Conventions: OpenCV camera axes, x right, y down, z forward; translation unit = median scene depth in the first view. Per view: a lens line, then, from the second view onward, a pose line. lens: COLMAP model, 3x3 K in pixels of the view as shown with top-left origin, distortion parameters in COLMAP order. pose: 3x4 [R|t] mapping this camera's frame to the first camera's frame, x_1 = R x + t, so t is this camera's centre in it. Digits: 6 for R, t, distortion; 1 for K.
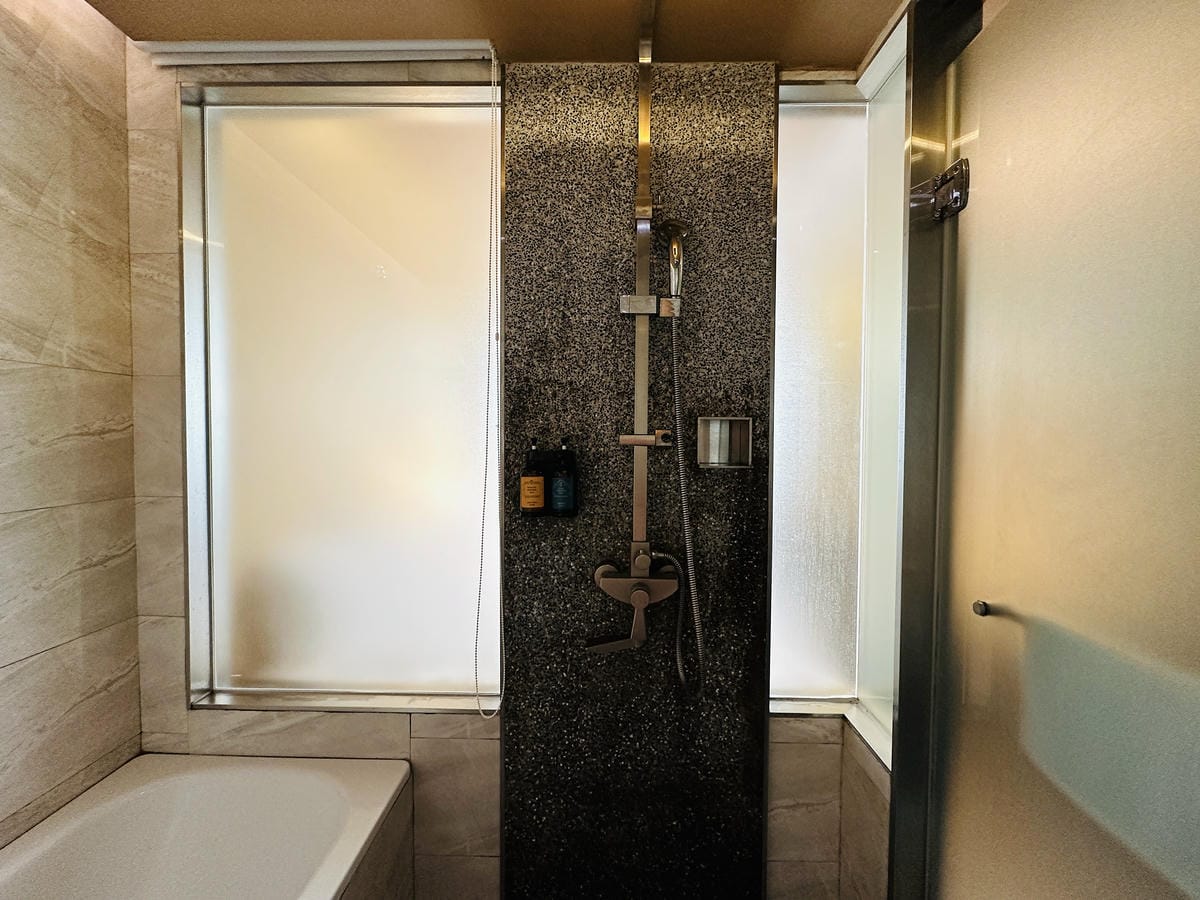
lens RADIAL K [[480.2, 0, 597.8], [0, 480.2, 452.6], [0, 0, 1]] dist [0.000439, 0.000036]
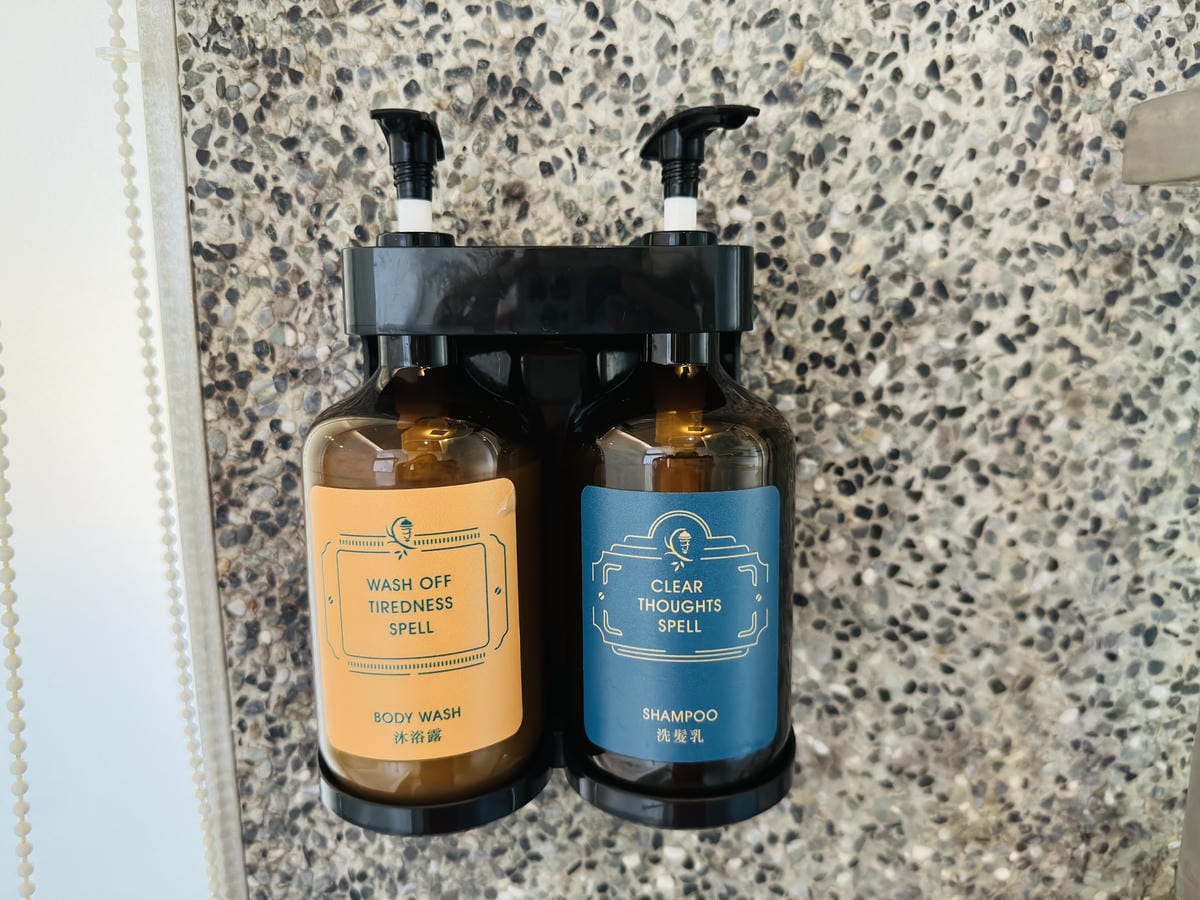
lens RADIAL K [[850.8, 0, 600.5], [0, 850.8, 445.7], [0, 0, 1]] dist [-0.010541, -0.007123]
pose [[0.998280, -0.019331, 0.055348, -0.097412], [0.010469, 0.987681, 0.156129, 0.011199], [-0.057684, -0.155281, 0.986185, 0.762158]]
